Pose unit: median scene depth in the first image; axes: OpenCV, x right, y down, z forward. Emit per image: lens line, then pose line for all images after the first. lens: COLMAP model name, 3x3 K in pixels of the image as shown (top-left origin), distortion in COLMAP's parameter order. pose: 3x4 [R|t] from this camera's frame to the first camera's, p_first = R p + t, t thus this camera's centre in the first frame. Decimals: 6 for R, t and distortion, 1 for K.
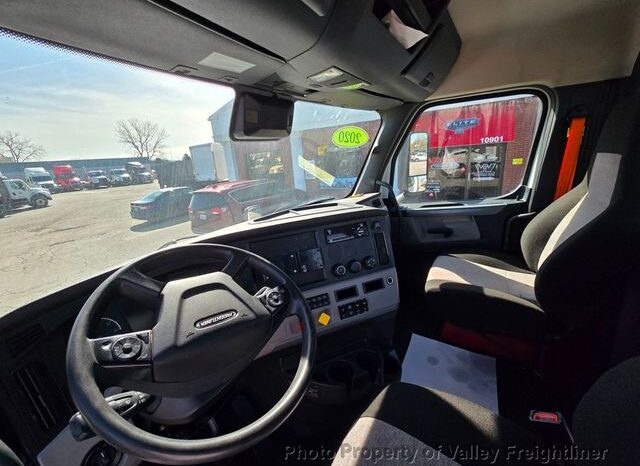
lens RADIAL K [[259.4, 0, 320.0], [0, 259.4, 233.0], [0, 0, 1]] dist [-0.002490, -0.000610]
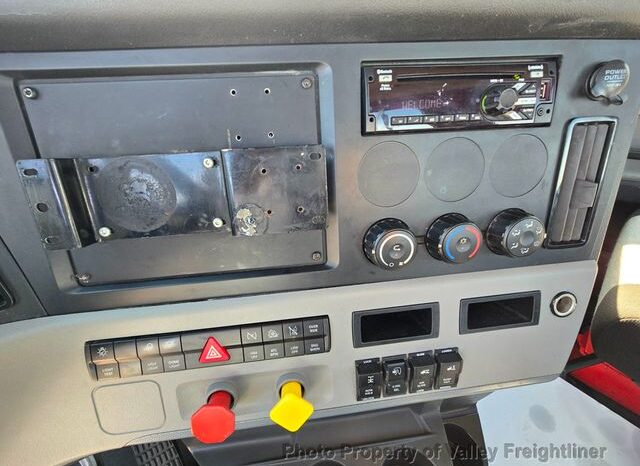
lens RADIAL K [[259.4, 0, 320.0], [0, 259.4, 233.0], [0, 0, 1]] dist [-0.002490, -0.000610]
pose [[0.957492, 0.209580, -0.198204, 0.045707], [-0.131646, 0.928870, 0.346223, 0.040404], [0.256667, -0.305413, 0.916976, 0.602319]]
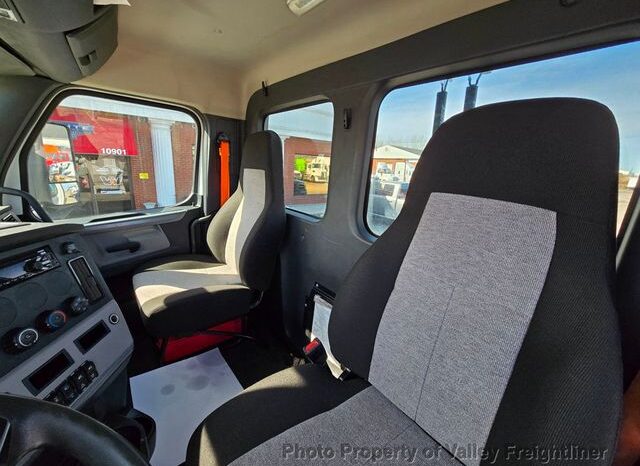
lens RADIAL K [[259.4, 0, 320.0], [0, 259.4, 233.0], [0, 0, 1]] dist [-0.002490, -0.000610]
pose [[0.328040, -0.141952, 0.933938, -0.158846], [0.191262, 0.978150, 0.081492, 0.000147], [-0.925099, 0.151894, 0.348023, 0.156481]]
